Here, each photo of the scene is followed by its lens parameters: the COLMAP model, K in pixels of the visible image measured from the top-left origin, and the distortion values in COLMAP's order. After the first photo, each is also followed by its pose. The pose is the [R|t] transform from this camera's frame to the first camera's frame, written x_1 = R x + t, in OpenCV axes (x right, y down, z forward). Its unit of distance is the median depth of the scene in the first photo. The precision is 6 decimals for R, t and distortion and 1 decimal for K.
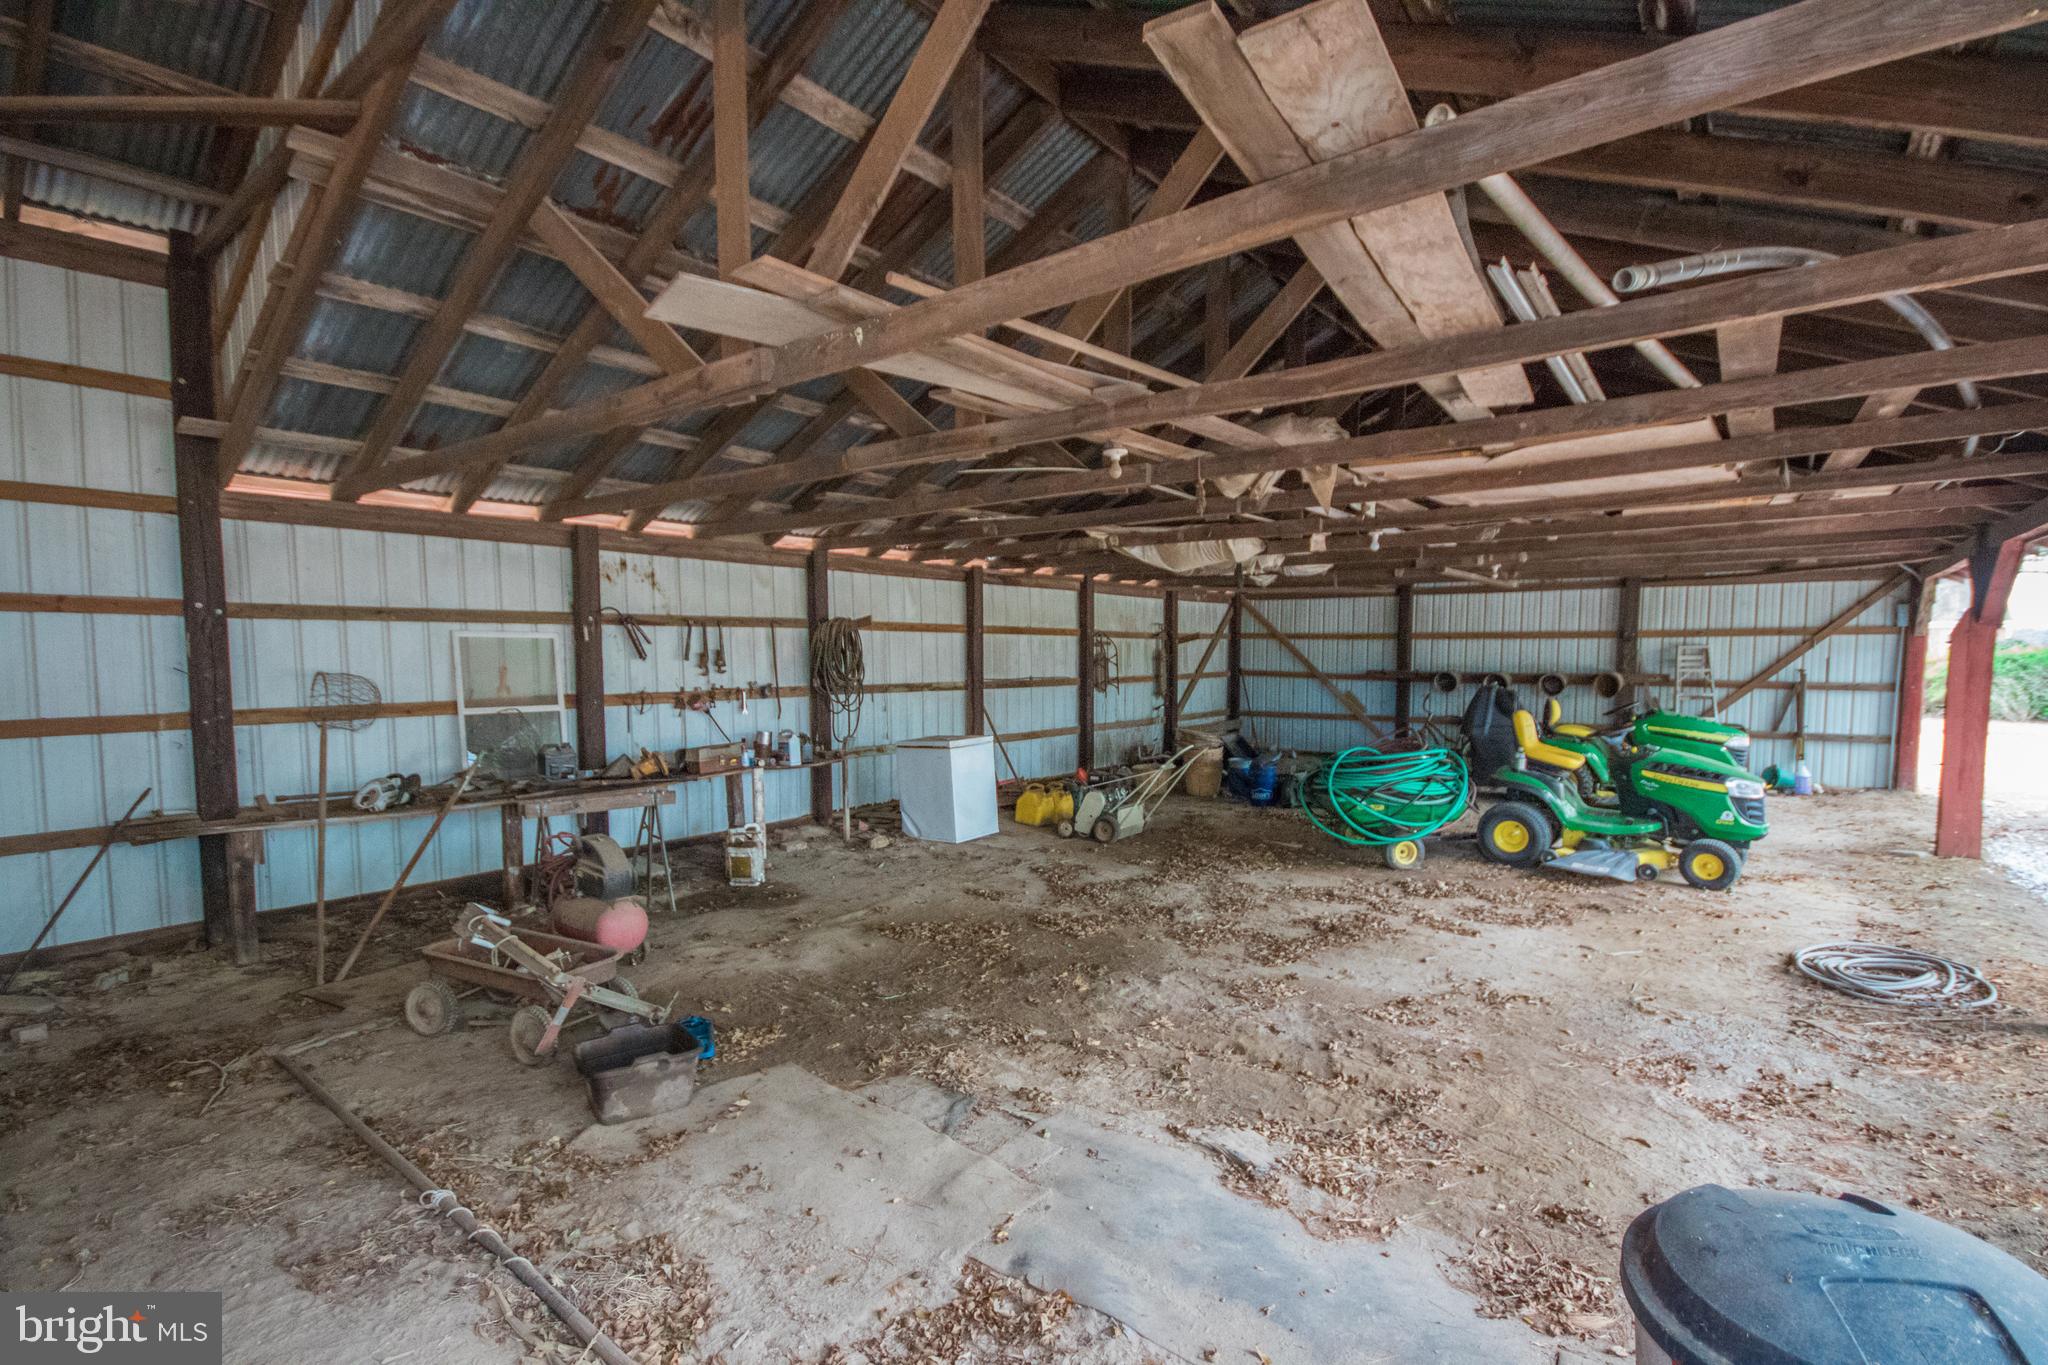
lens RADIAL K [[957.2, 0, 1013.7], [0, 957.2, 720.8], [0, 0, 1]] dist [-0.001246, -0.001554]
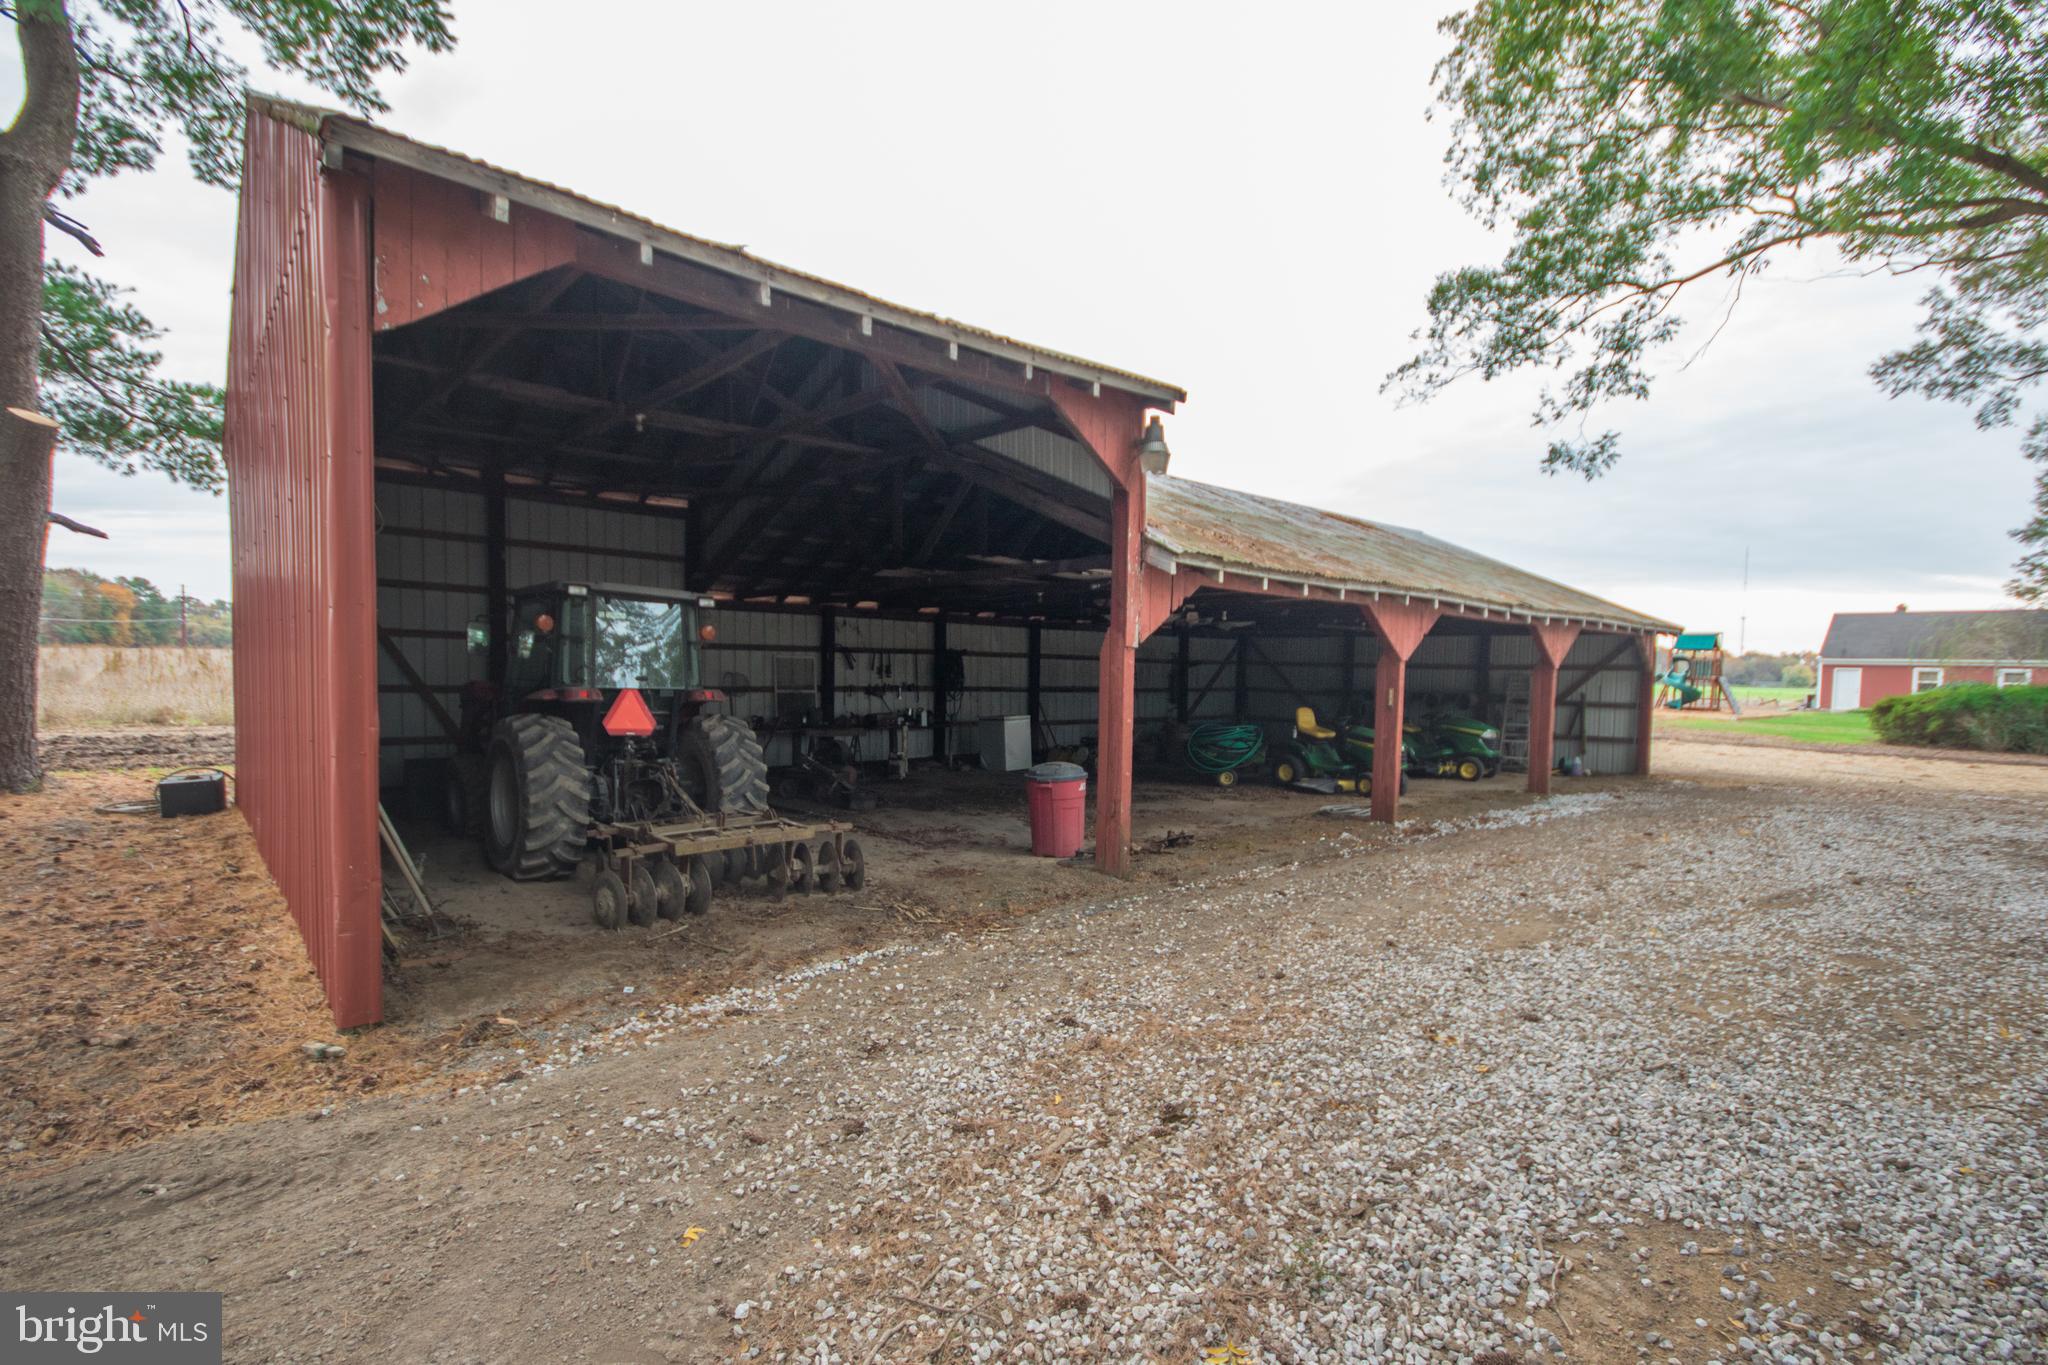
lens RADIAL K [[957.2, 0, 1013.7], [0, 957.2, 720.8], [0, 0, 1]] dist [-0.001246, -0.001554]
pose [[0.986858, 0.031232, -0.158540, 0.252765], [-0.033805, 0.999336, -0.013562, 0.055409], [0.158012, 0.018743, 0.987259, -0.867628]]
